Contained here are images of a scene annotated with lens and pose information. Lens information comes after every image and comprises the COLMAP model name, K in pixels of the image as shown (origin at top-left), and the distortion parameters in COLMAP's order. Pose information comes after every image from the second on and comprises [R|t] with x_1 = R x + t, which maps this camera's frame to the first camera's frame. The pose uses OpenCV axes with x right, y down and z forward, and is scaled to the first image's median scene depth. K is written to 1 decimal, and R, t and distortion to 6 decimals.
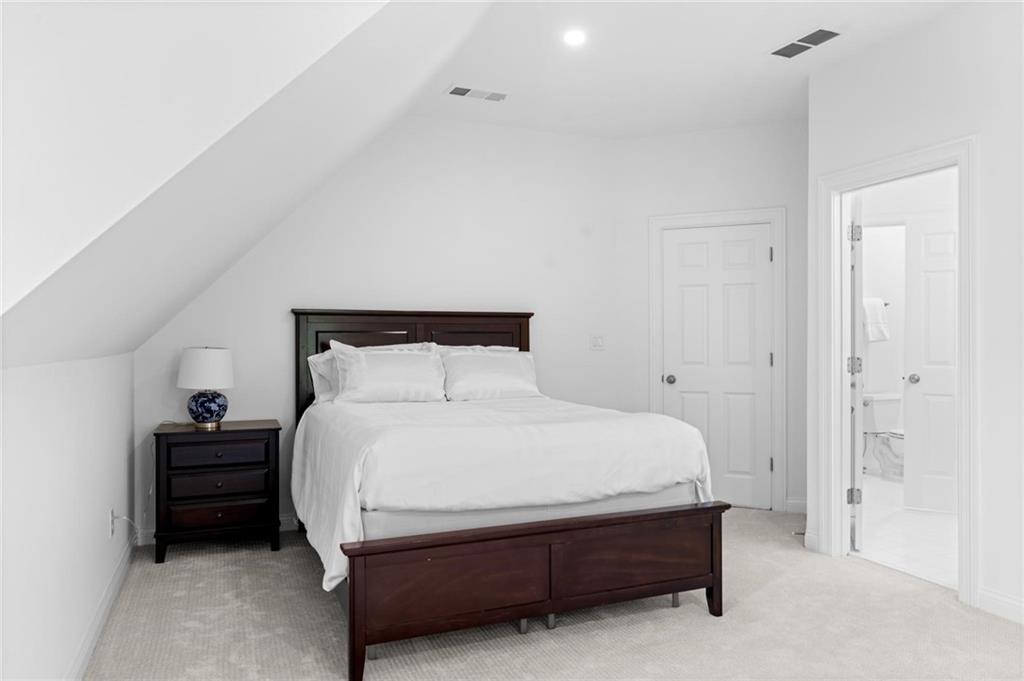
lens RADIAL K [[712.6, 0, 511.8], [0, 712.6, 342.1], [0, 0, 1]] dist [0.003132, -0.003252]
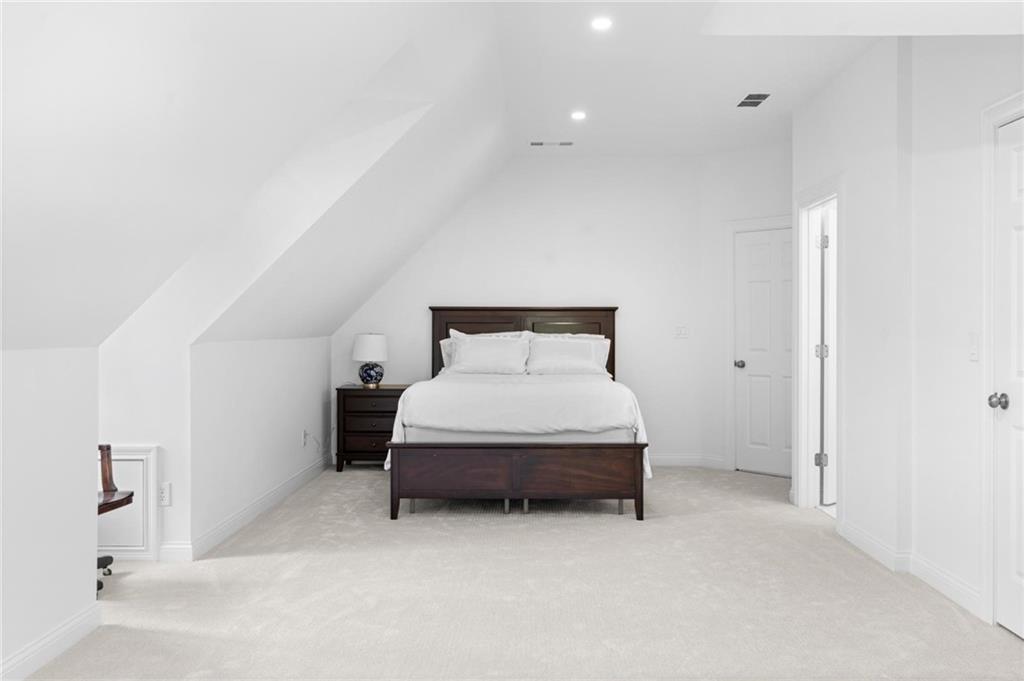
lens RADIAL K [[877.7, 0, 512.5], [0, 877.7, 337.3], [0, 0, 1]] dist [0.009725, 0.001487]
pose [[0.915075, 0.008316, -0.403198, 0.590009], [-0.005332, 0.999949, 0.008523, -0.001666], [0.403249, -0.005650, 0.915073, -0.566423]]
